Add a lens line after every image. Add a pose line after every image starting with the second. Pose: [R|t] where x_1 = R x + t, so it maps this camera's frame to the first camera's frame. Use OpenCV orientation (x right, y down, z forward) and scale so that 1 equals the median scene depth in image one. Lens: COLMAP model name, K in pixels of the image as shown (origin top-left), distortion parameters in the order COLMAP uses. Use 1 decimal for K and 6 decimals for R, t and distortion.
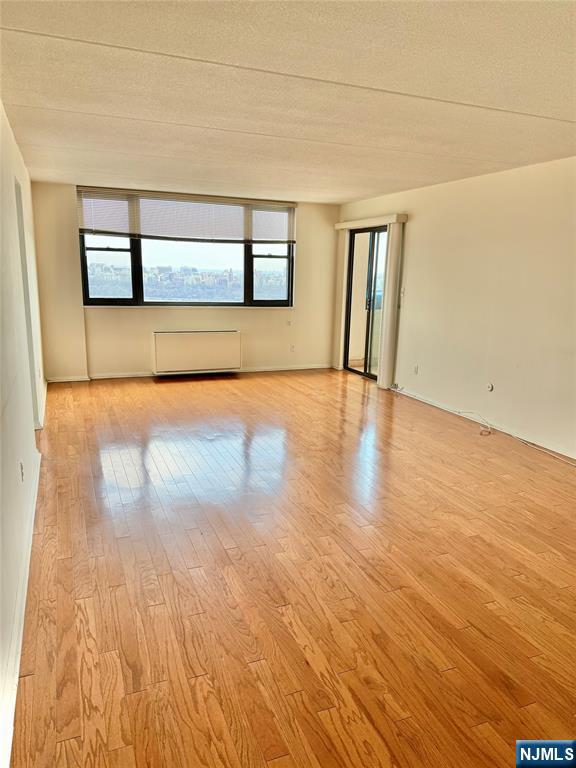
lens RADIAL K [[537.2, 0, 284.5], [0, 537.2, 388.0], [0, 0, 1]] dist [0.079121, -0.099160]
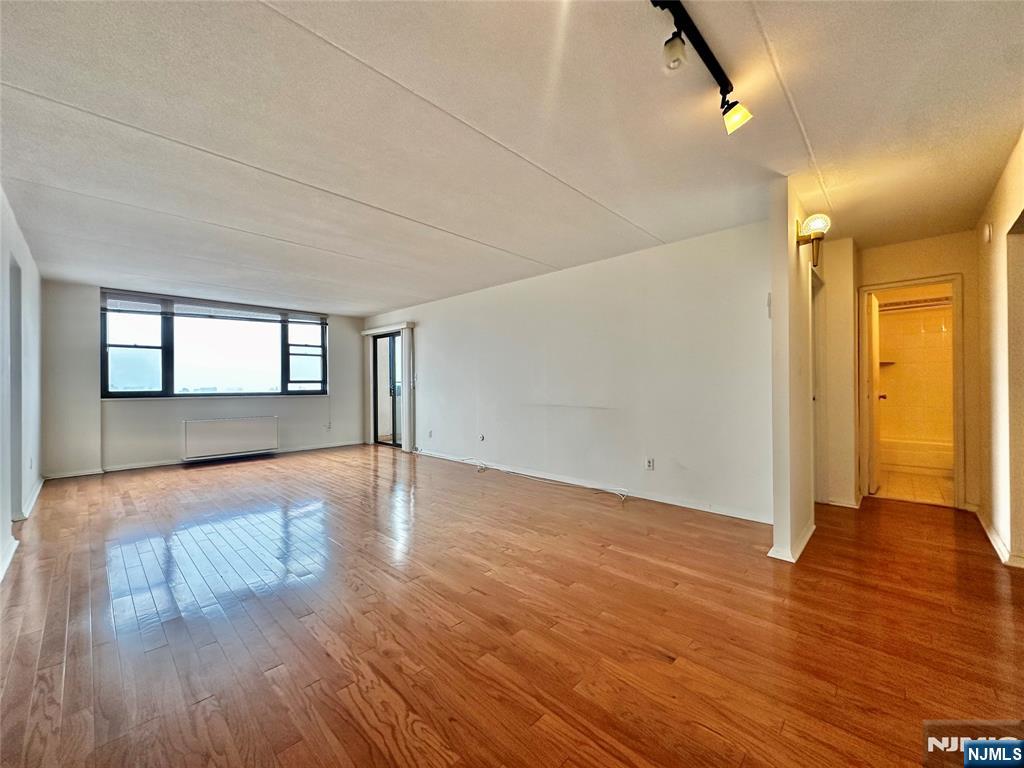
lens RADIAL K [[406.5, 0, 512.0], [0, 406.5, 384.0], [0, 0, 1]] dist [-0.003045, 0.000464]
pose [[0.909521, -0.027766, 0.414729, 0.036136], [0.115904, 0.975133, -0.188898, 0.119102], [-0.399170, 0.219876, 0.890122, 0.022863]]
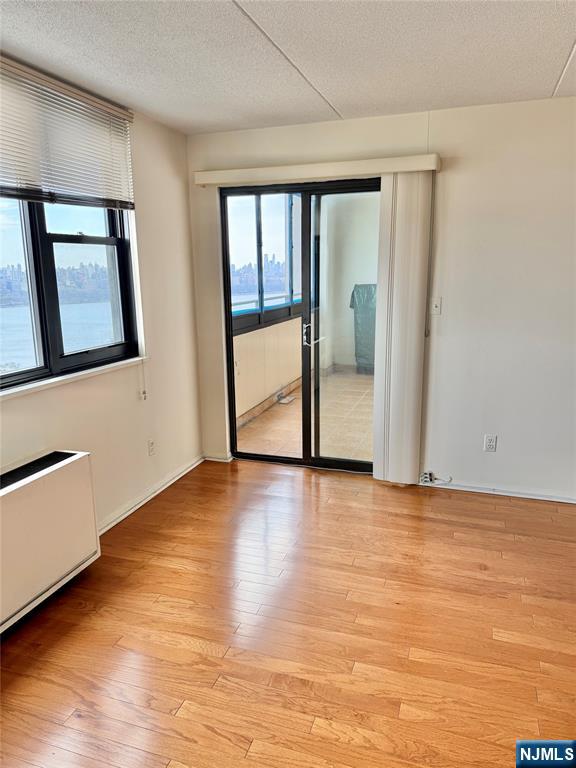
lens RADIAL K [[537.2, 0, 284.5], [0, 537.2, 388.0], [0, 0, 1]] dist [0.079121, -0.099160]
pose [[0.650369, -0.192200, 0.734901, -0.599935], [0.184171, 0.978492, 0.092921, -0.369133], [-0.736954, 0.074914, 0.671779, 1.583267]]
